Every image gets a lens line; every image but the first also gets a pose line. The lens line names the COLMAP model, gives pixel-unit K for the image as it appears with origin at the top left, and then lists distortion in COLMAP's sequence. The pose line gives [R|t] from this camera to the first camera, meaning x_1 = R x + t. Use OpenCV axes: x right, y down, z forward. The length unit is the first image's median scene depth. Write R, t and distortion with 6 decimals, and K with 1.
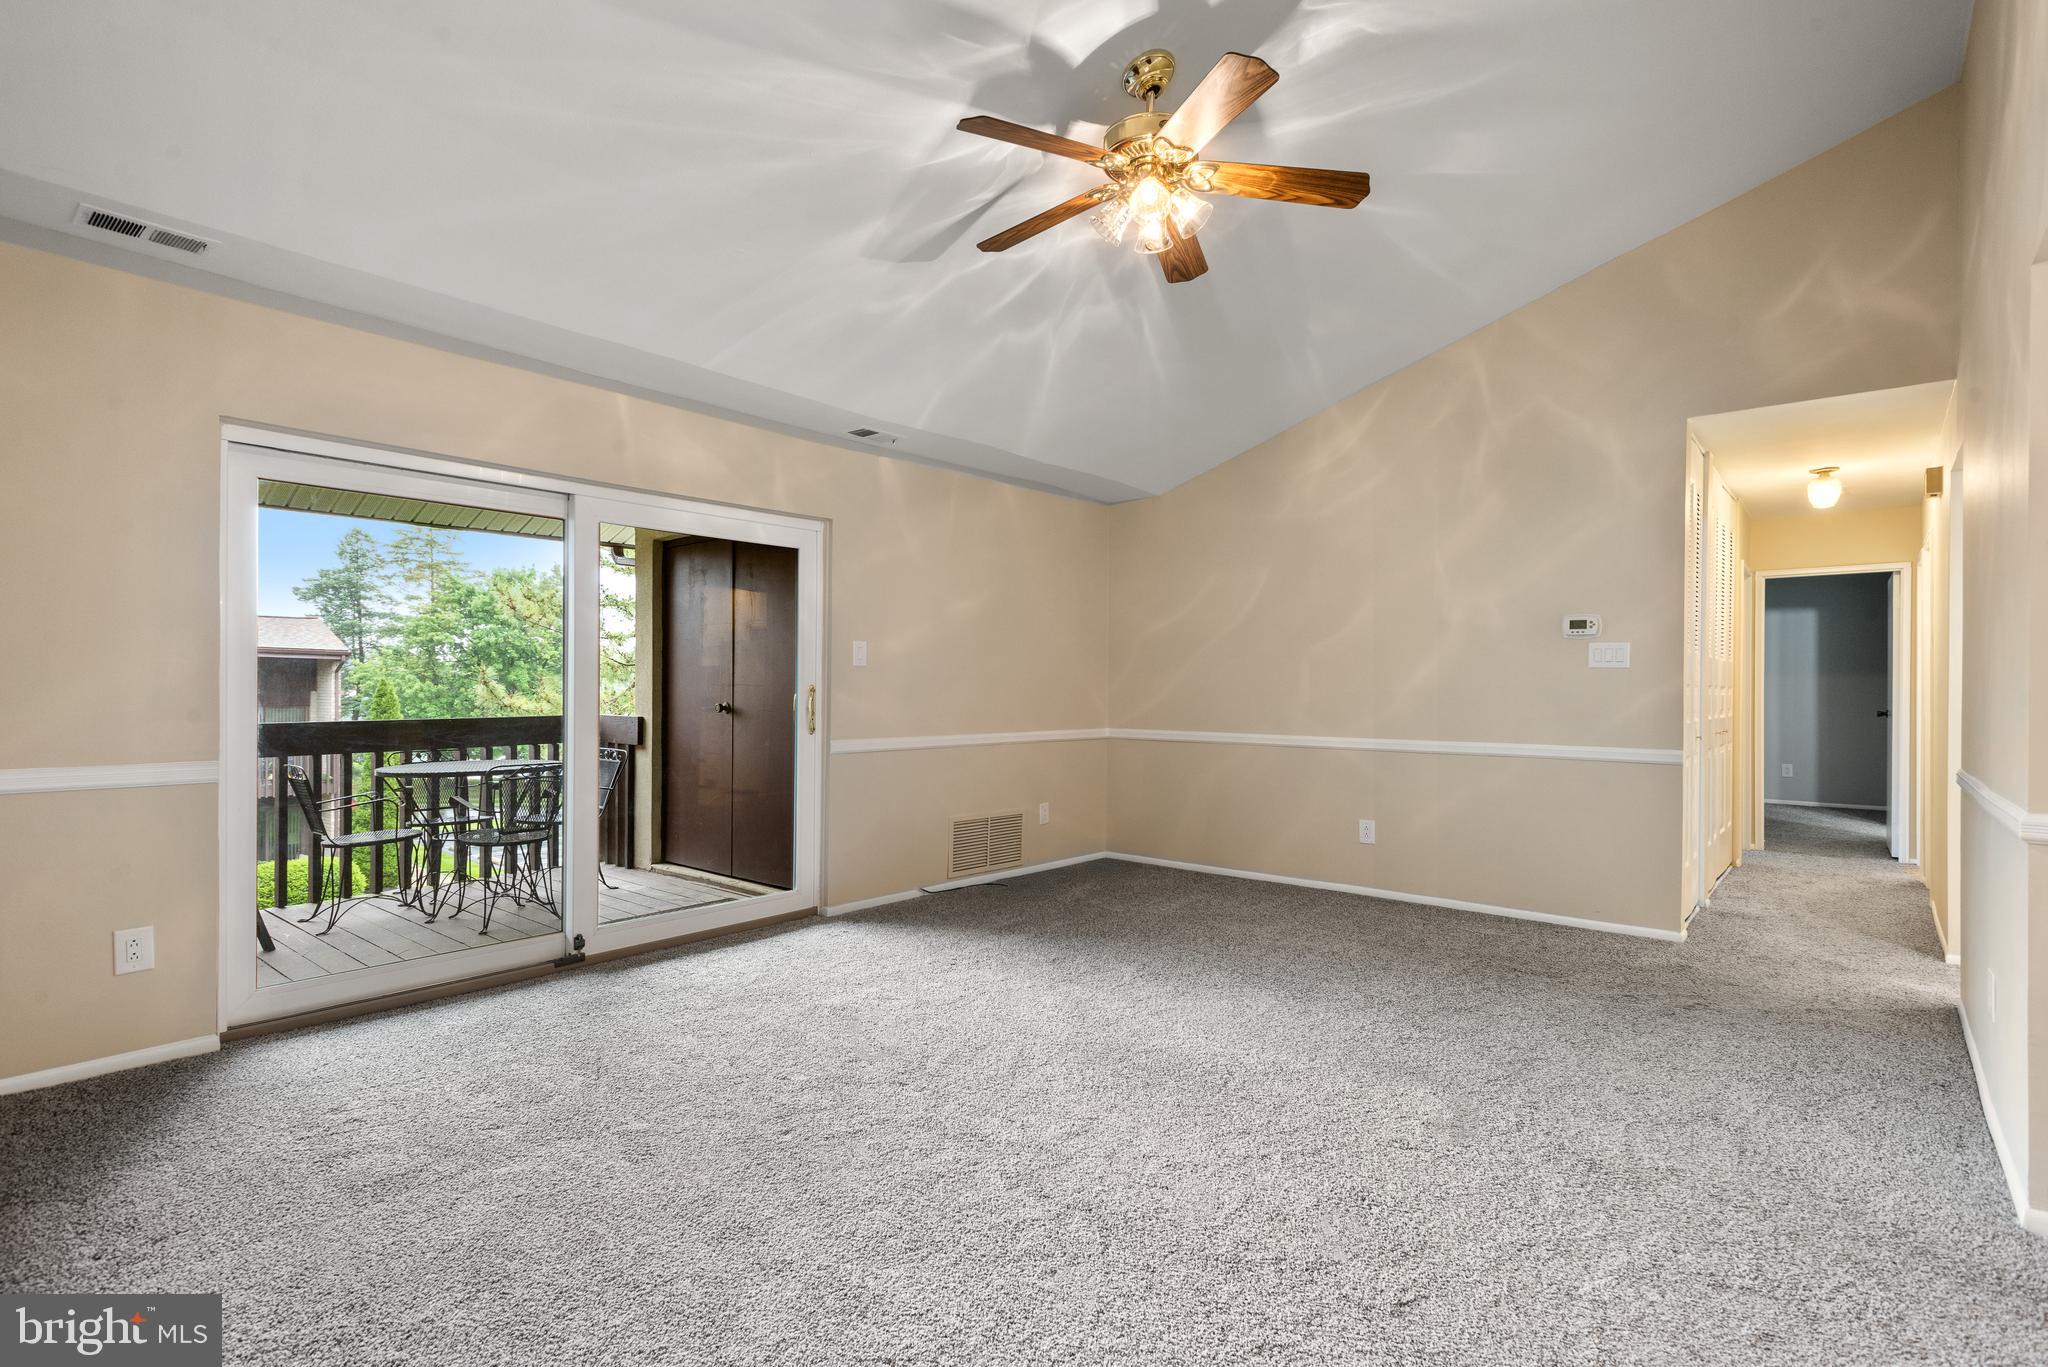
lens RADIAL K [[972.3, 0, 1026.7], [0, 972.3, 690.7], [0, 0, 1]] dist [0.017619, -0.006164]
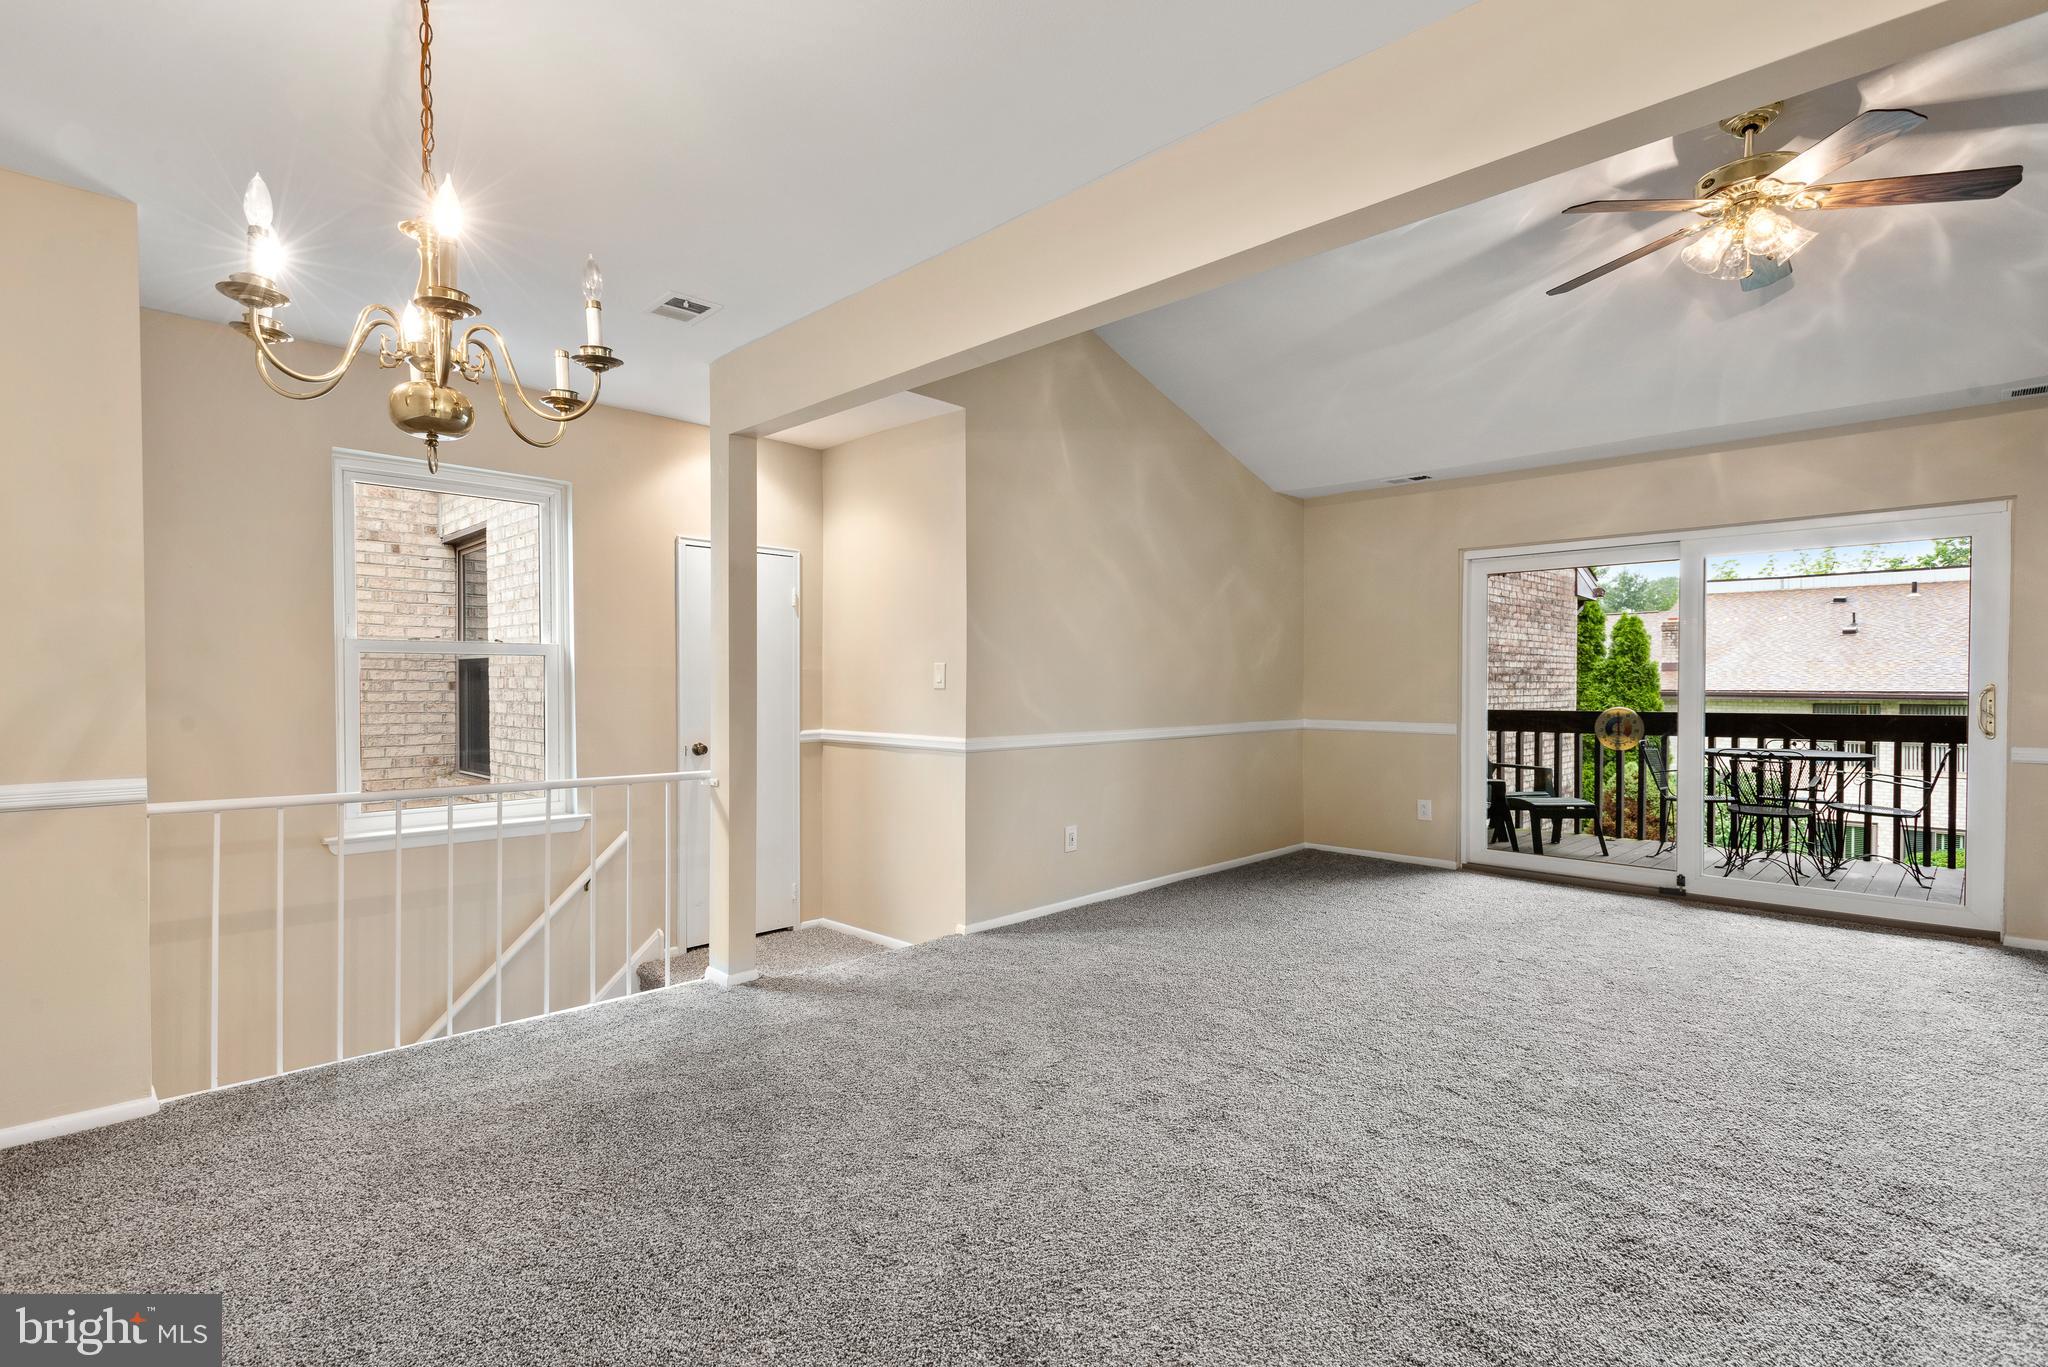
lens RADIAL K [[972.3, 0, 1023.7], [0, 972.3, 690.9], [0, 0, 1]] dist [0.017619, -0.006164]
pose [[-0.071940, 0.003877, -0.997401, 0.809737], [-0.002905, 0.999987, 0.004096, -0.000714], [0.997405, 0.003192, -0.071928, 0.184616]]
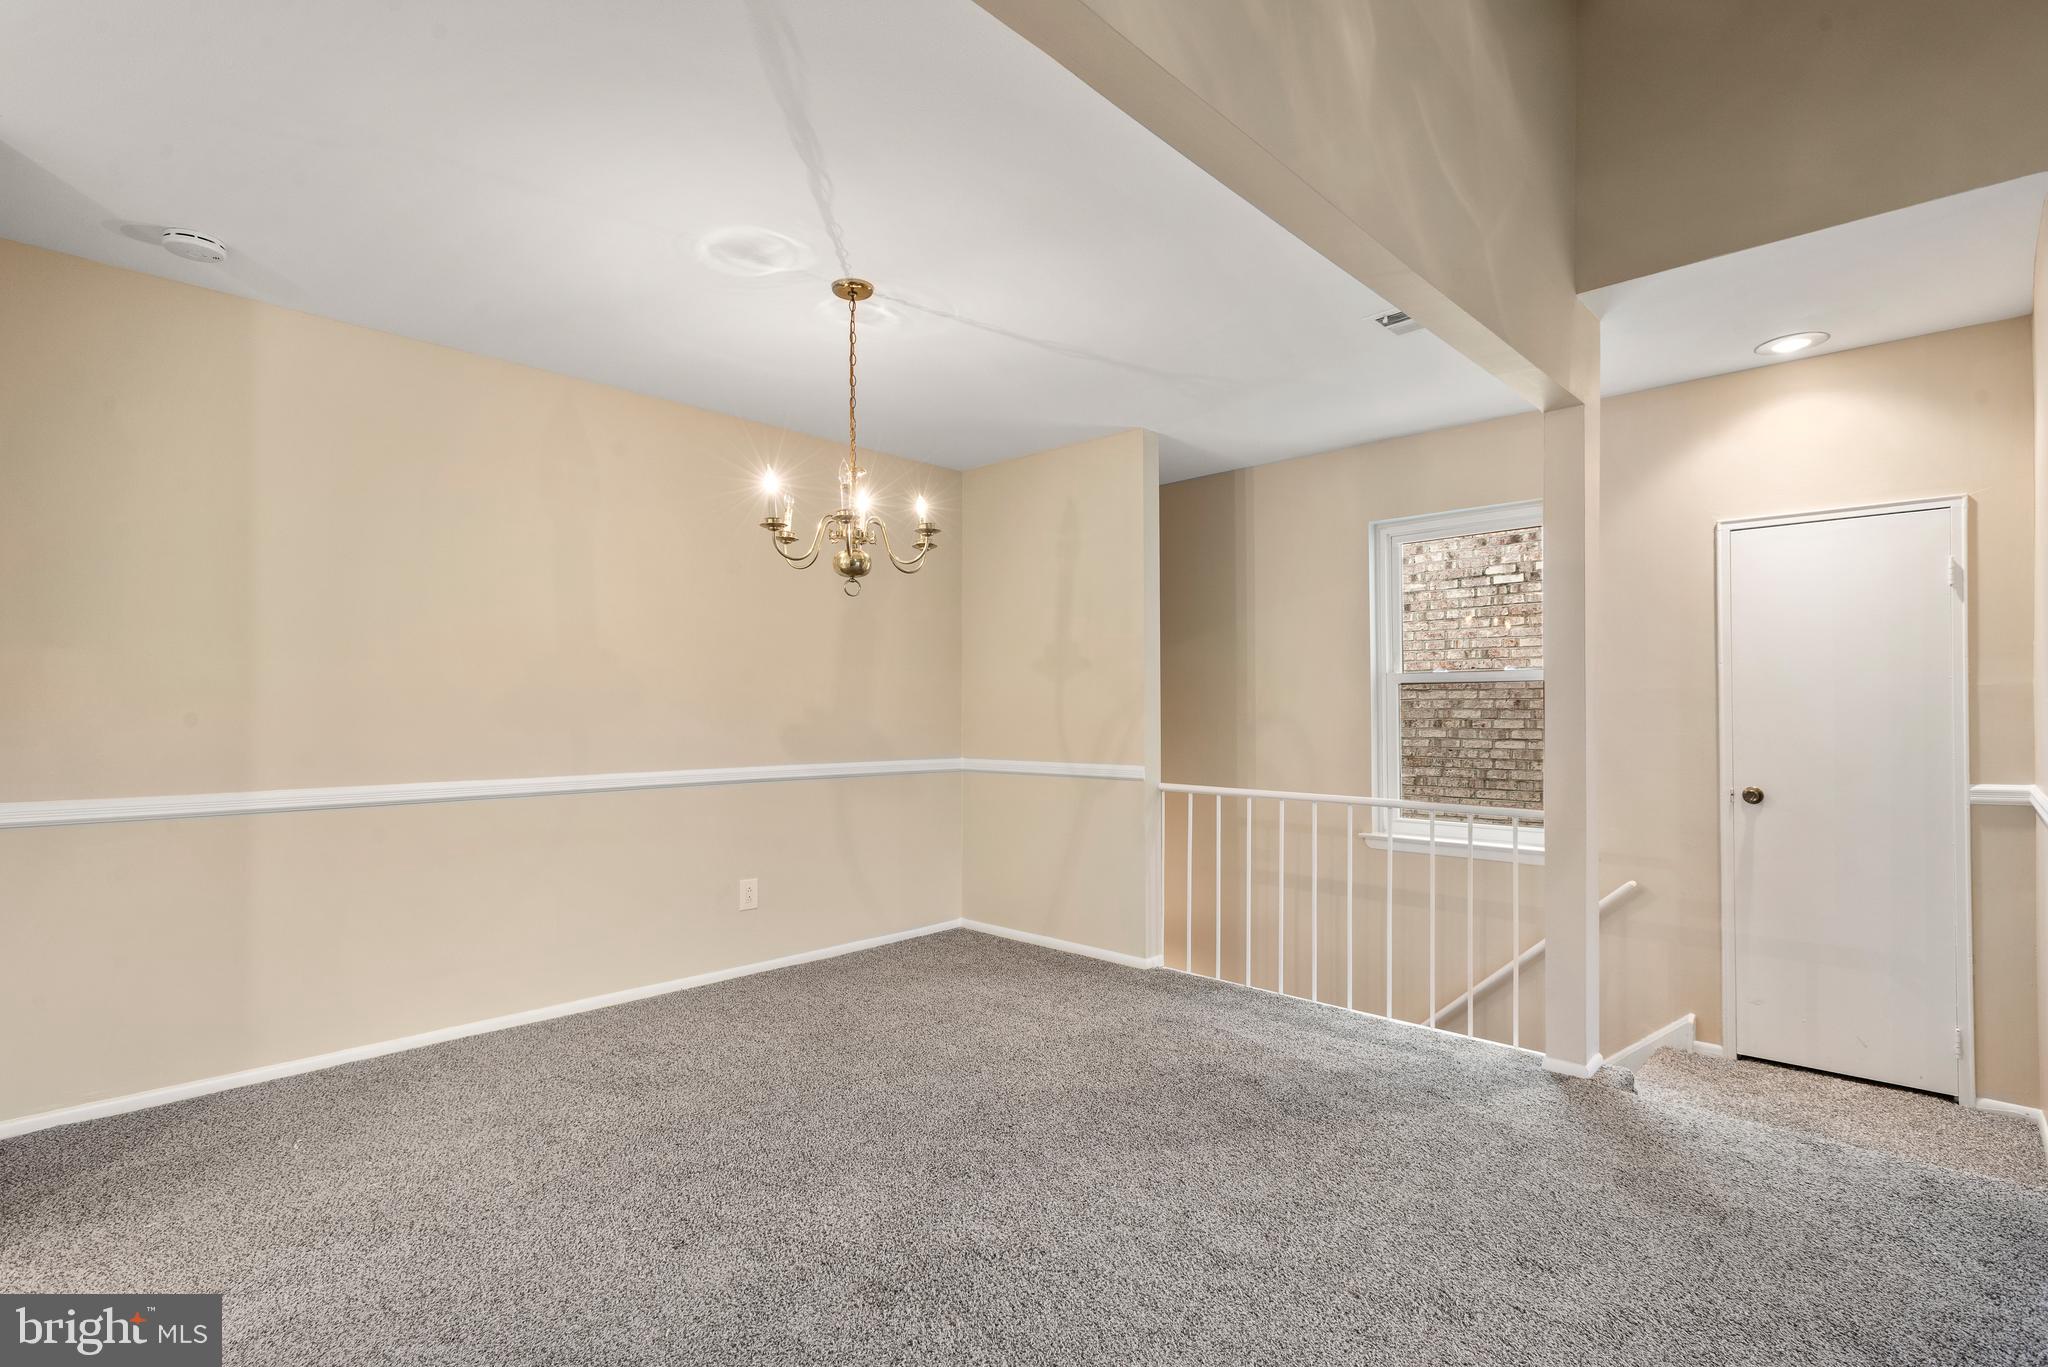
lens RADIAL K [[972.3, 0, 1024.9], [0, 972.3, 705.4], [0, 0, 1]] dist [0.017619, -0.006164]
pose [[-0.998474, -0.003612, 0.055112, 0.334149], [-0.004052, 0.999961, -0.007872, 0.002510], [-0.055082, -0.008083, -0.998449, 0.592402]]
